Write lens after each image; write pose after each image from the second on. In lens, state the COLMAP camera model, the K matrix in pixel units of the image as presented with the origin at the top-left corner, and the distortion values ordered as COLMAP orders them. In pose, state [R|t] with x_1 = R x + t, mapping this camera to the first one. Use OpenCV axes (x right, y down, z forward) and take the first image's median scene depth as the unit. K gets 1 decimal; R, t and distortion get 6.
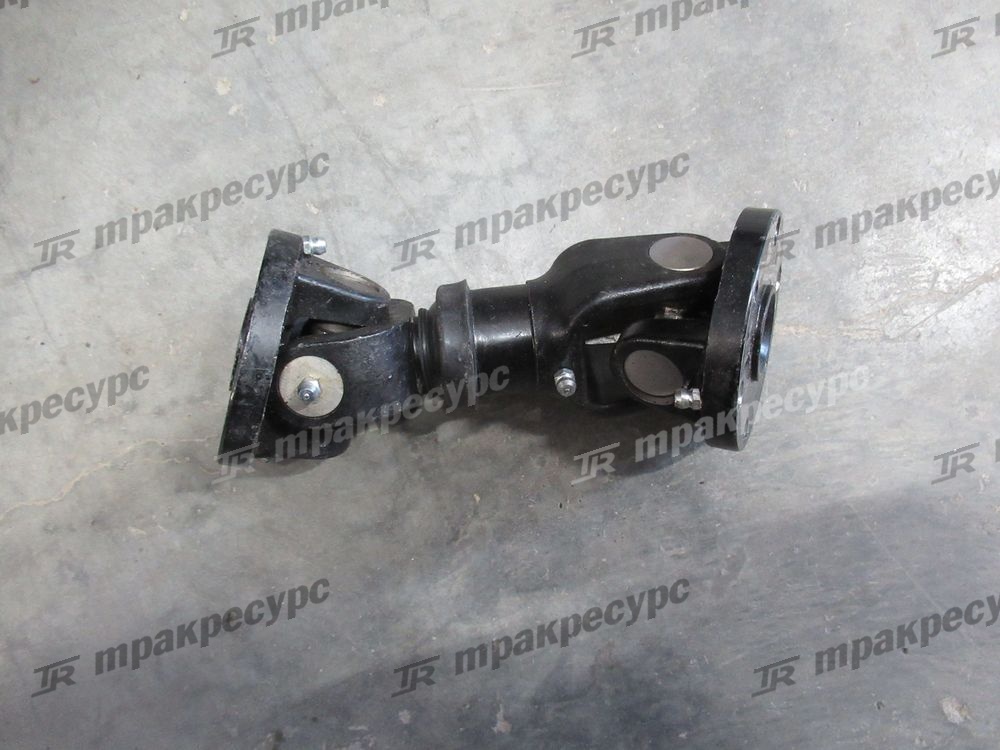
lens RADIAL K [[737.9, 0, 500.0], [0, 737.9, 375.0], [0, 0, 1]] dist [0.008944, -0.007595]
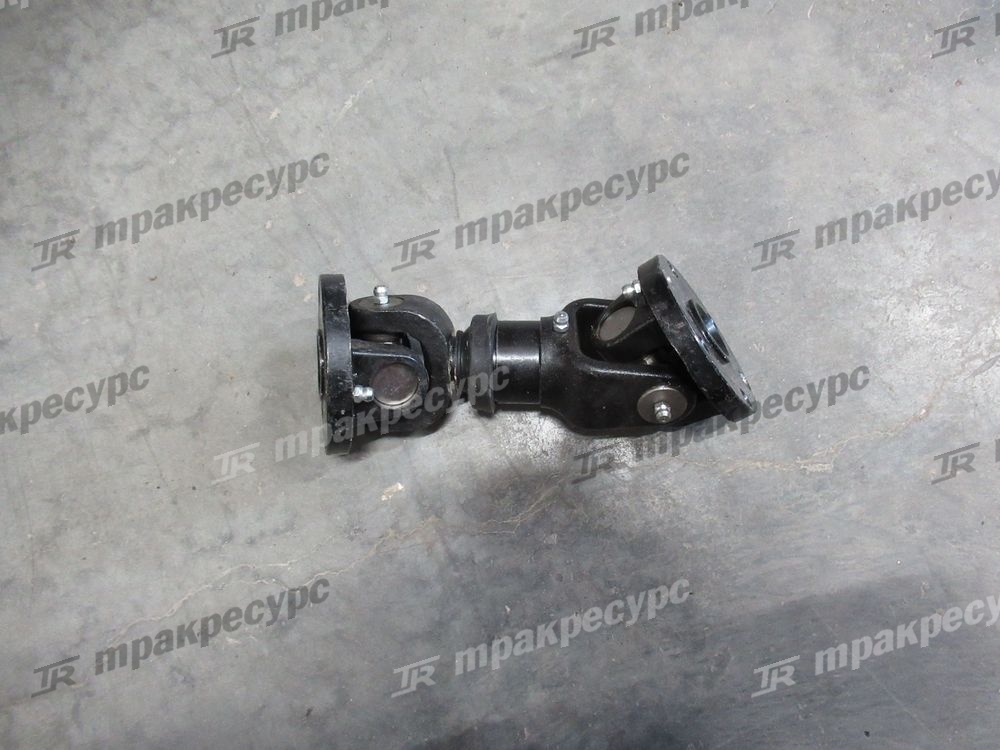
lens RADIAL K [[737.9, 0, 500.0], [0, 737.9, 375.0], [0, 0, 1]] dist [0.008944, -0.007595]
pose [[1.000000, 0.000165, -0.000331, -0.242574], [-0.000166, 1.000000, -0.000178, -0.287298], [0.000331, 0.000178, 1.000000, -0.000185]]
